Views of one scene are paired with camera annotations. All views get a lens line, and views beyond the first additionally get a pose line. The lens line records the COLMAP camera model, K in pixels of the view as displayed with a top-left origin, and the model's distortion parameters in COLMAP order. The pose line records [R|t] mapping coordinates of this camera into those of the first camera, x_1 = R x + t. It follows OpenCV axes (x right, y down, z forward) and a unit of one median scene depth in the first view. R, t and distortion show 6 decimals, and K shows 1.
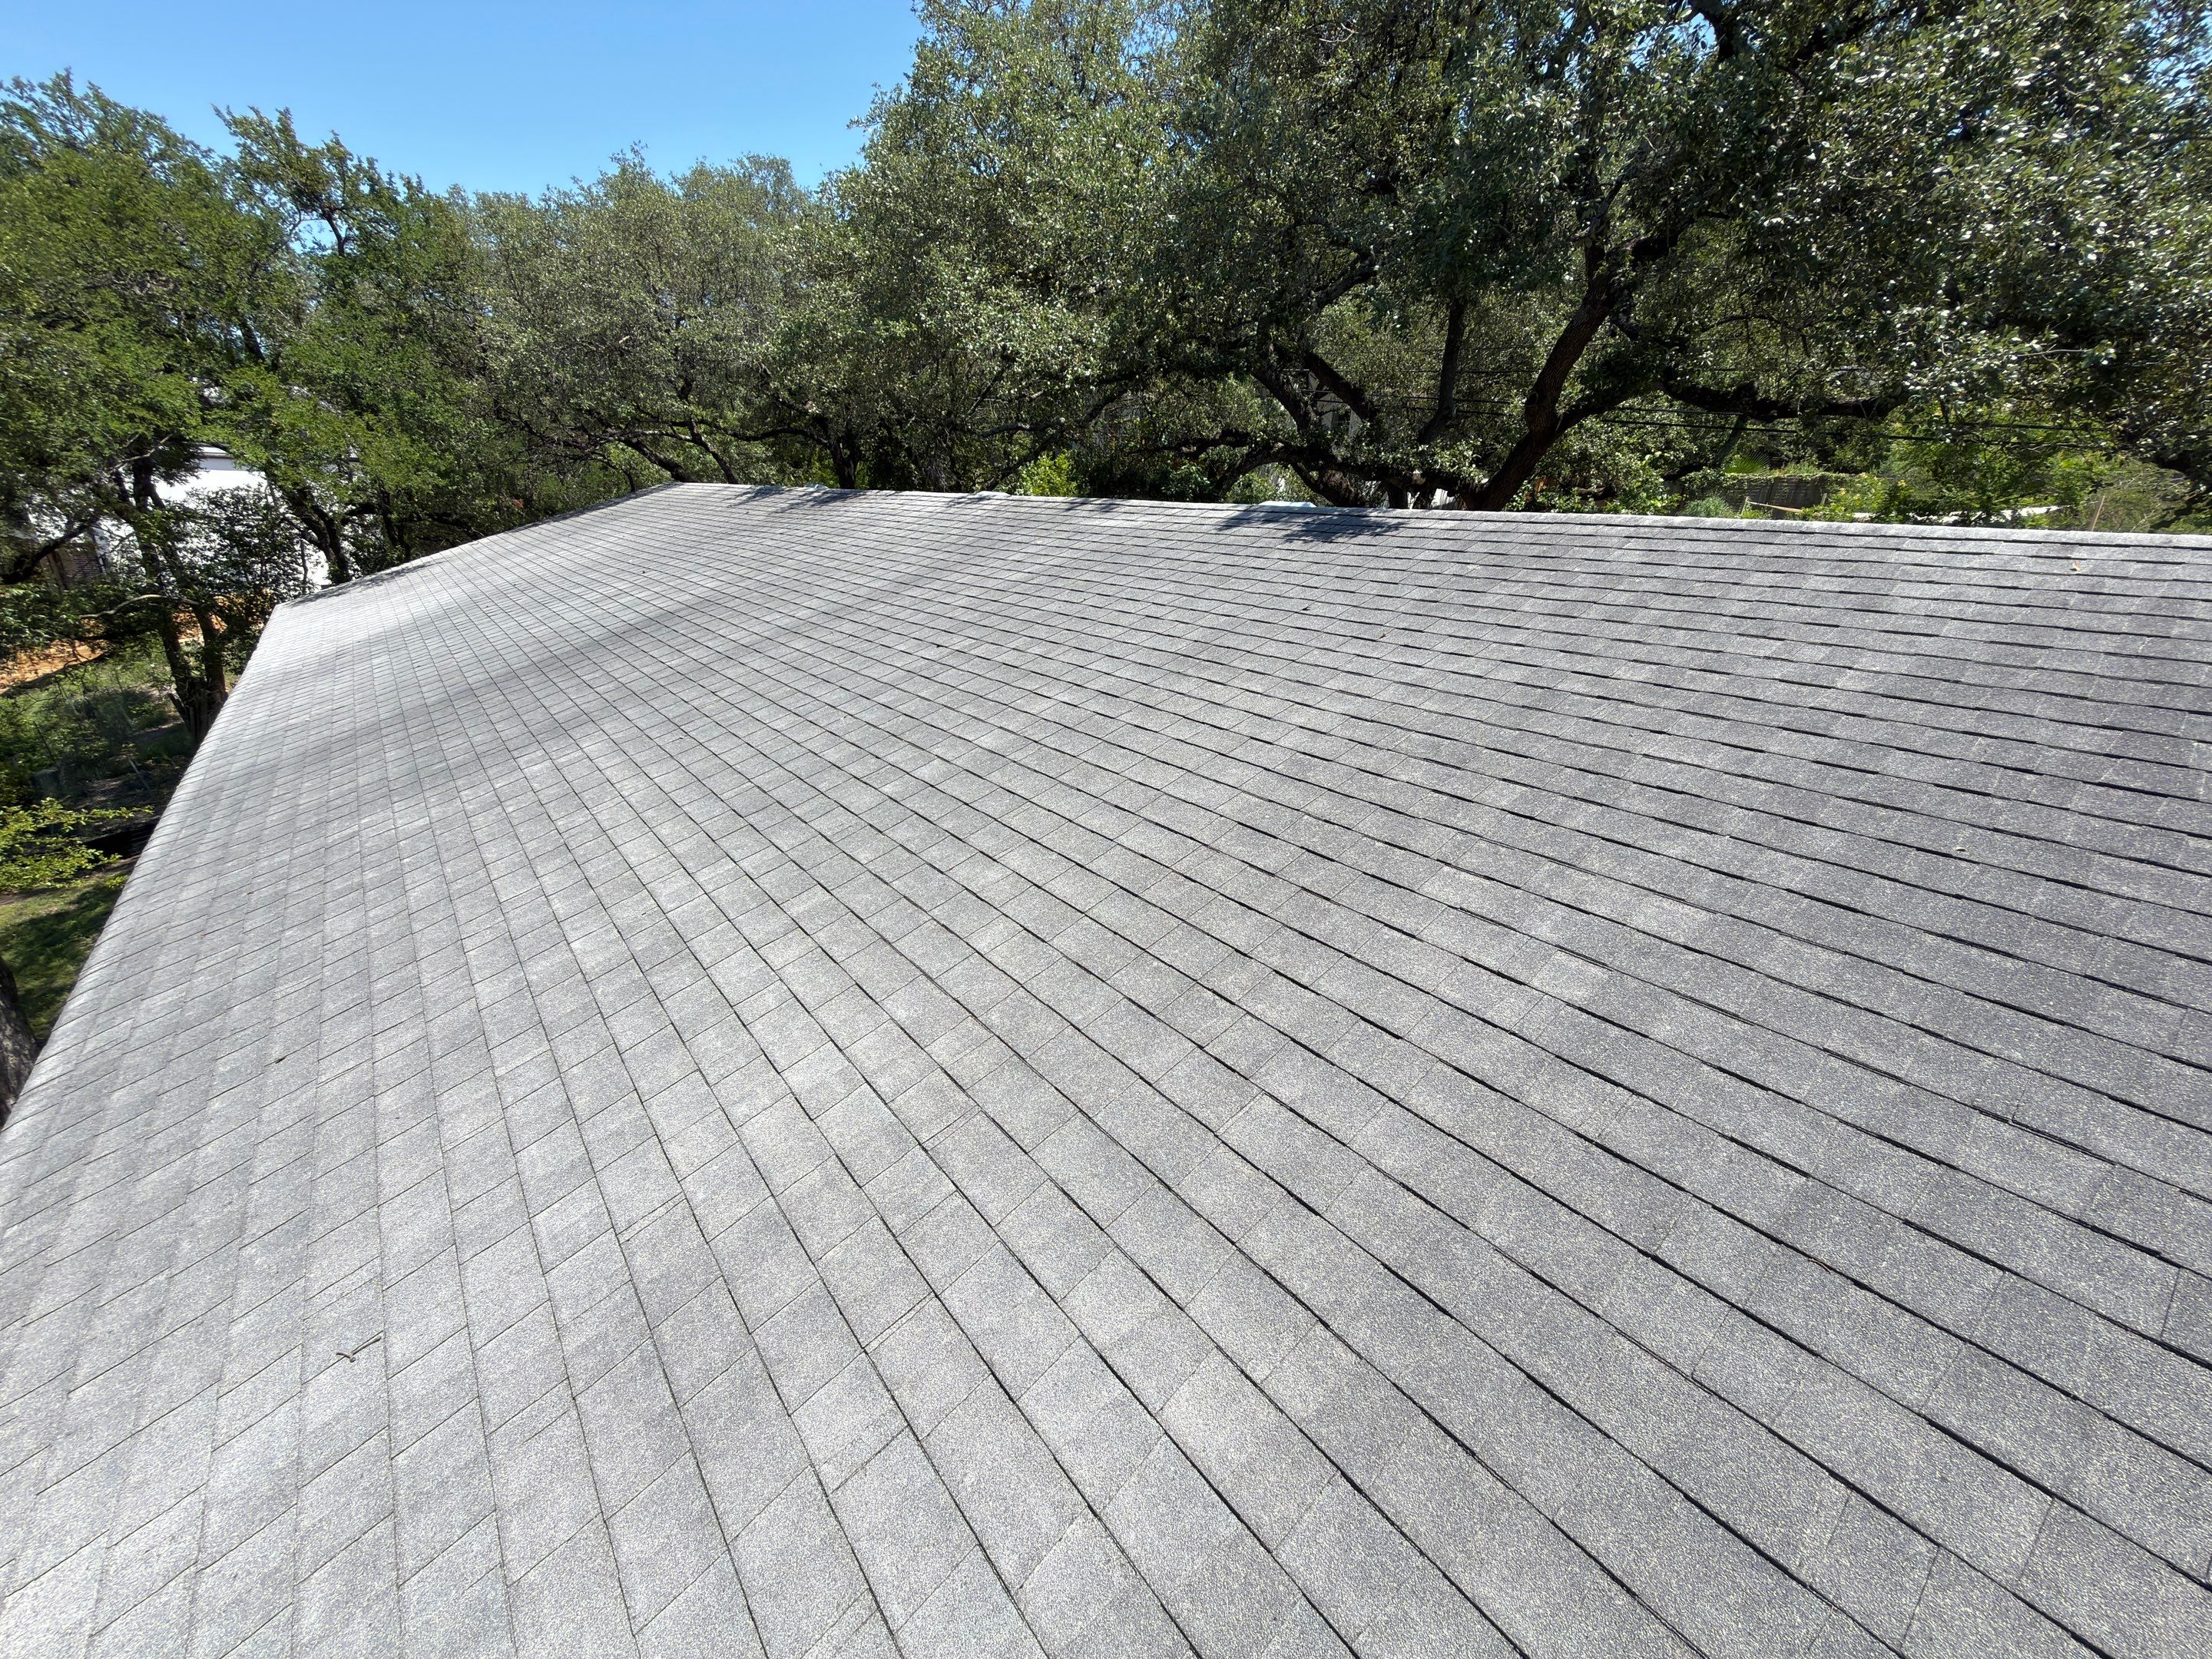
lens RADIAL K [[877.2, 0, 1106.0], [0, 877.2, 829.5], [0, 0, 1]] dist [0.000655, -0.000099]
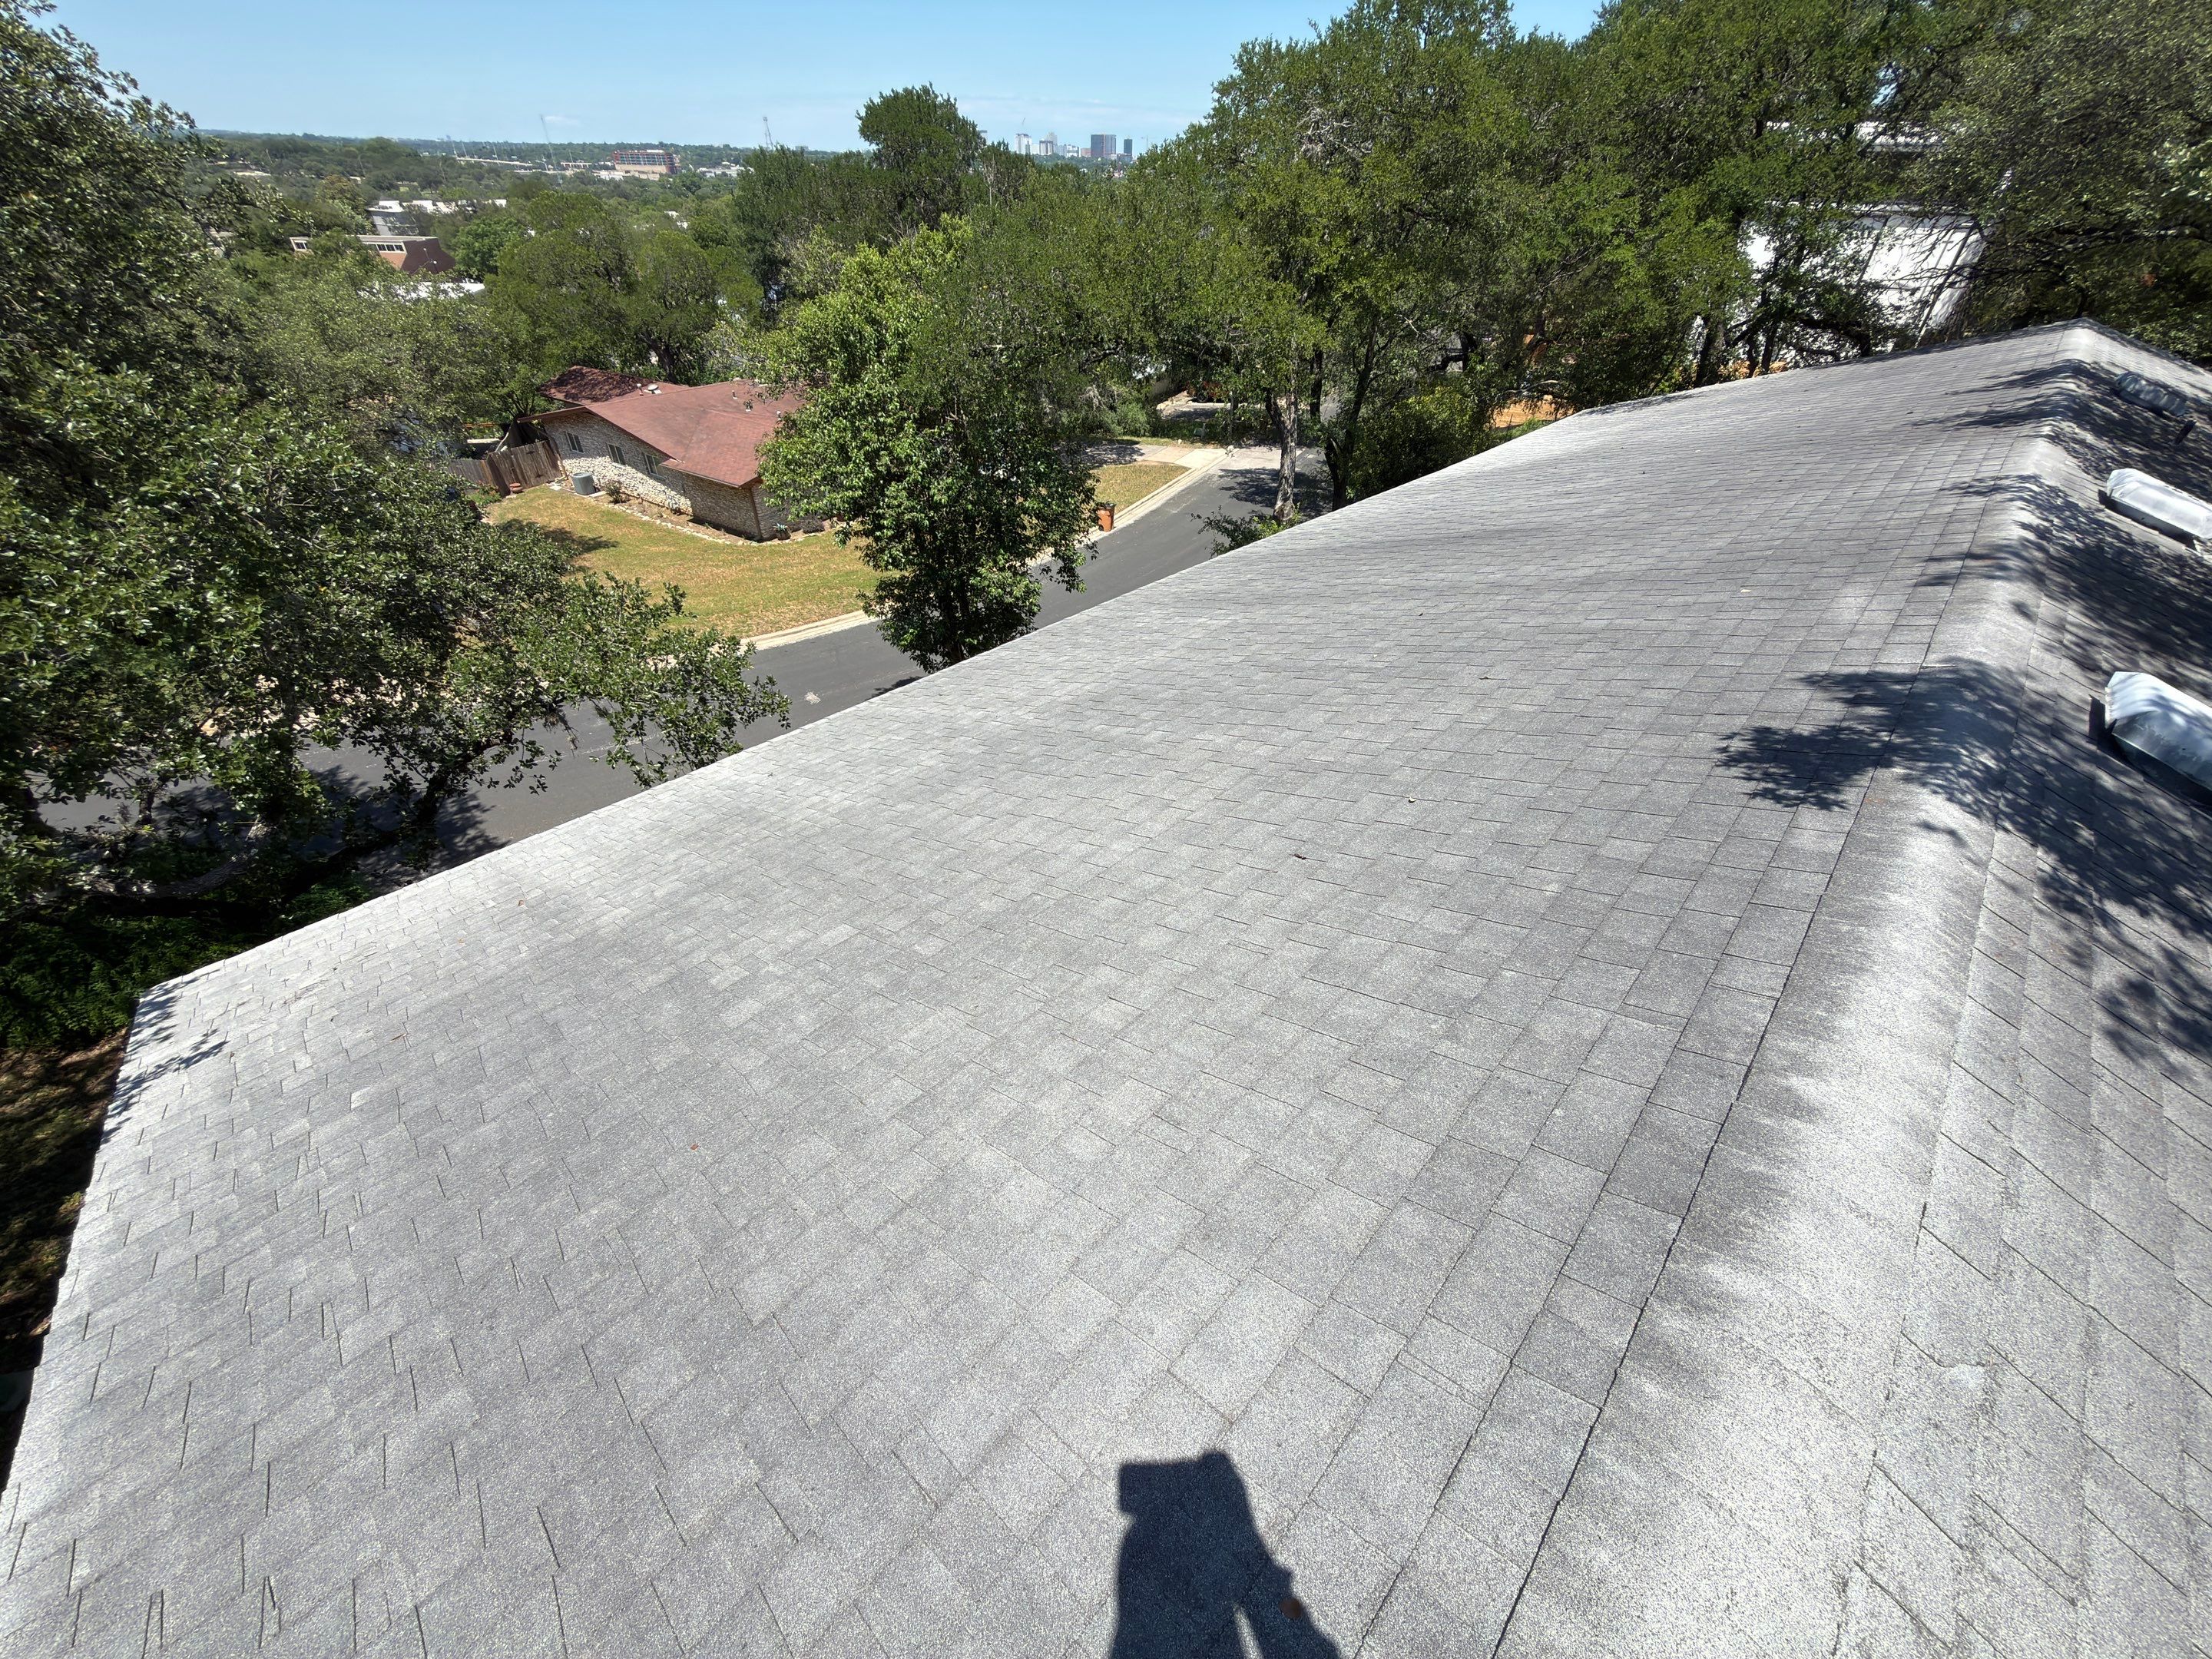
lens RADIAL K [[877.2, 0, 1106.0], [0, 877.2, 829.5], [0, 0, 1]] dist [0.000655, -0.000099]
pose [[0.143049, 0.566178, -0.811776, 0.724682], [-0.355685, 0.794823, 0.491676, -0.446503], [0.923594, 0.218403, 0.315080, 0.428641]]
